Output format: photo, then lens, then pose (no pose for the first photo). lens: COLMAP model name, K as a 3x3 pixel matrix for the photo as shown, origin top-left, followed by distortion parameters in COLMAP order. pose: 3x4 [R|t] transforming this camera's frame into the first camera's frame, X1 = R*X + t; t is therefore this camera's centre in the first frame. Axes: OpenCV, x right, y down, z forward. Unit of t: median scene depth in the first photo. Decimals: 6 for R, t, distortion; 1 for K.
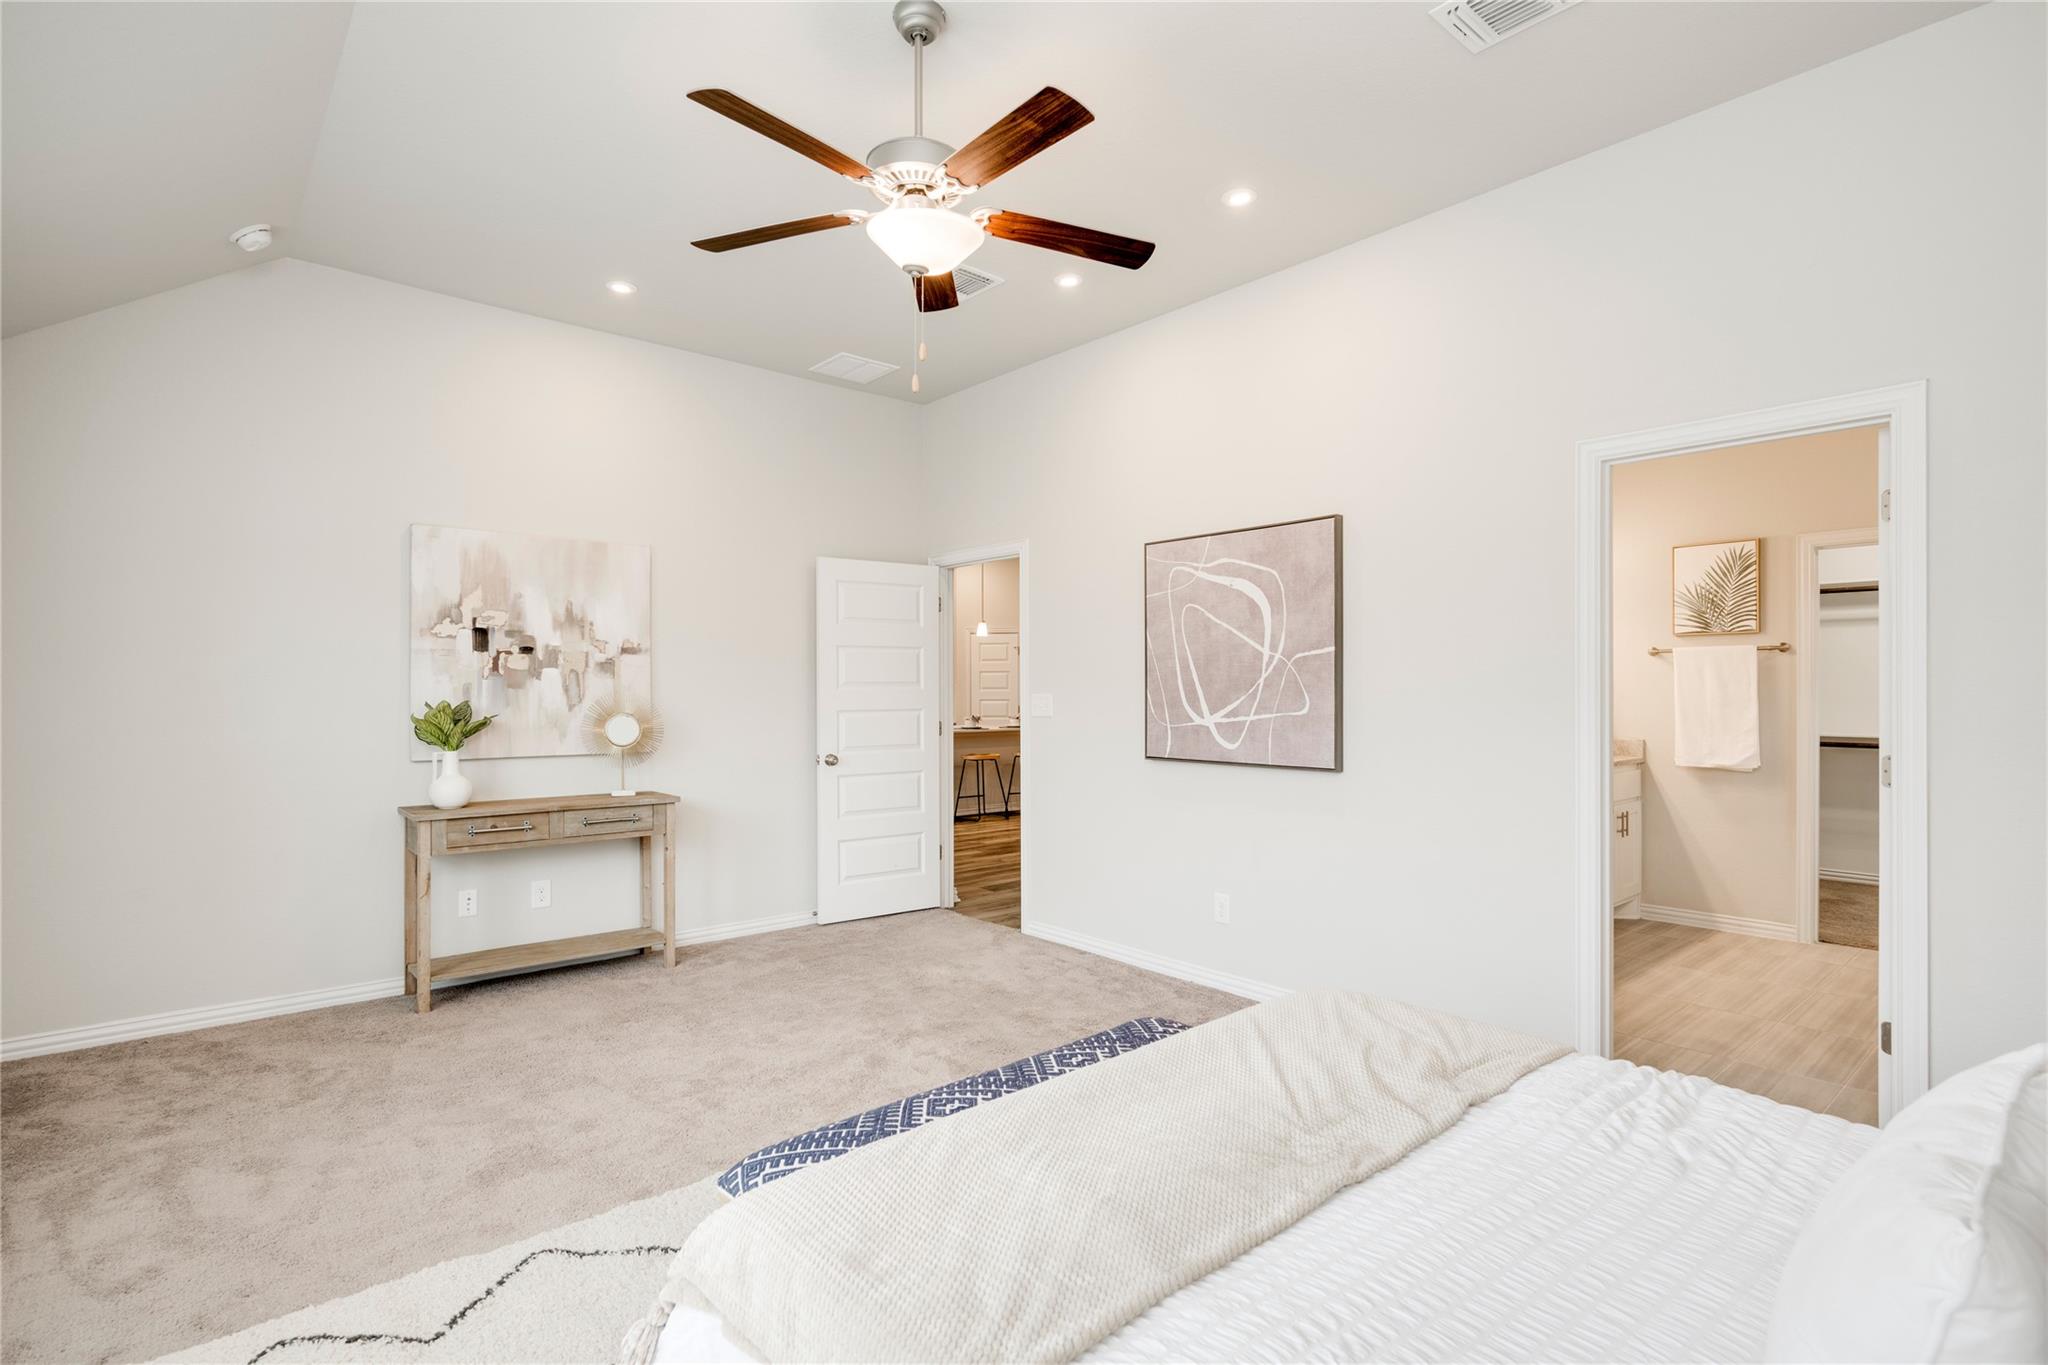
lens RADIAL K [[987.1, 0, 1033.2], [0, 987.1, 691.4], [0, 0, 1]] dist [-0.003299, -0.000194]
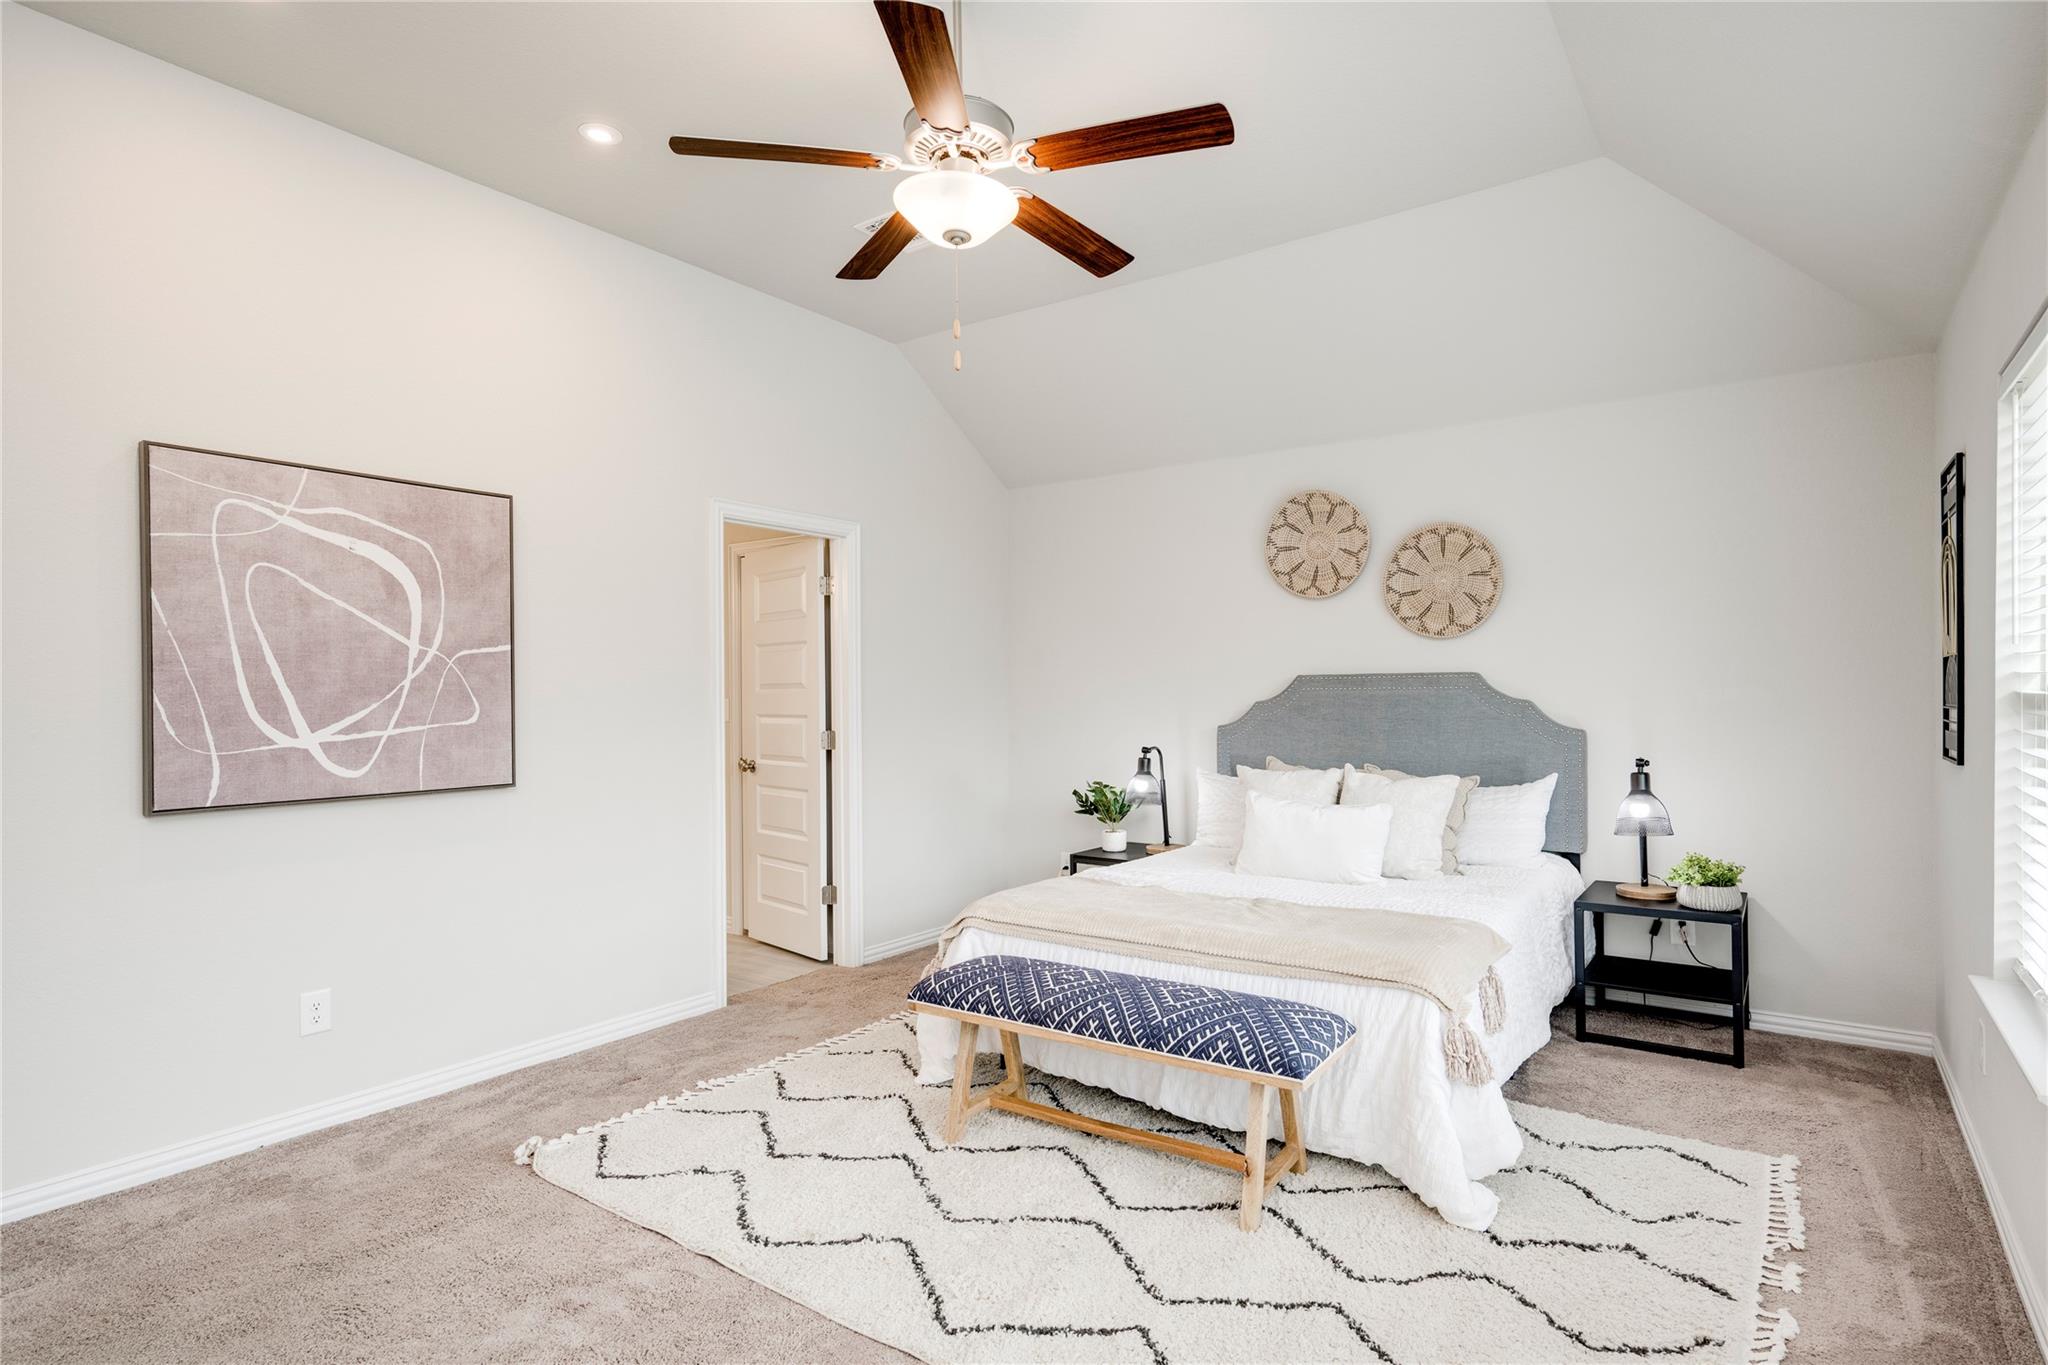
lens RADIAL K [[1090.7, 0, 1025.2], [0, 1090.7, 694.4], [0, 0, 1]] dist [0.005184, -0.000521]
pose [[-0.224058, 0.003666, 0.974569, -0.656794], [0.008704, 0.999961, -0.001760, 0.003625], [-0.974537, 0.008088, -0.224081, 0.677764]]
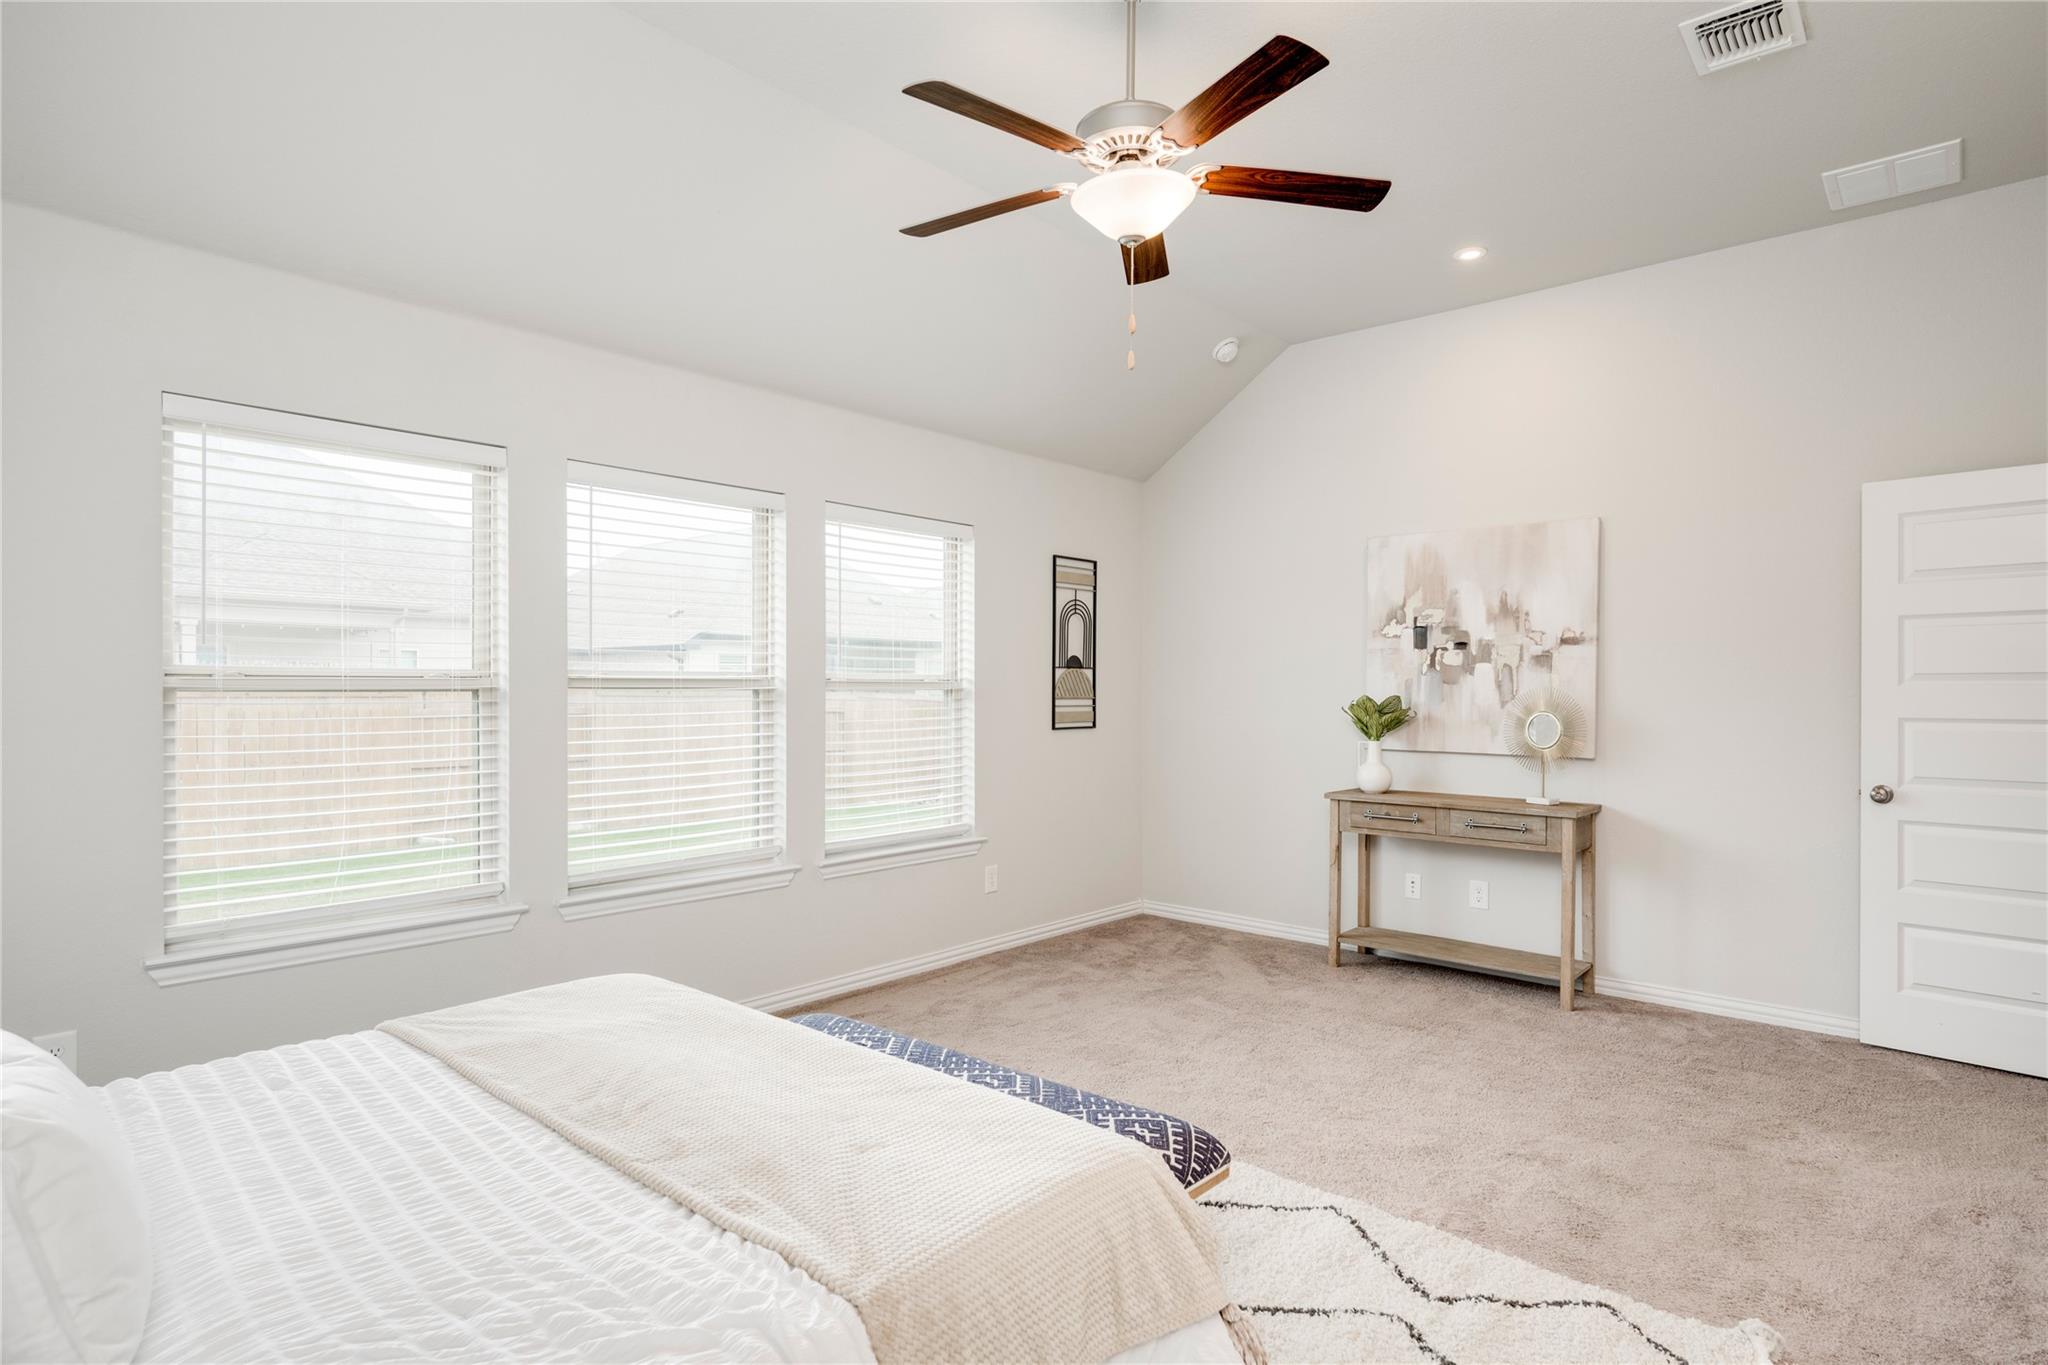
lens RADIAL K [[1064.2, 0, 1042.2], [0, 1064.2, 694.9], [0, 0, 1]] dist [0.021030, -0.000149]
pose [[0.142226, 0.007327, -0.989807, 0.515247], [-0.006224, 0.999959, 0.006508, 0.003582], [0.989815, 0.005235, 0.142265, 0.447350]]
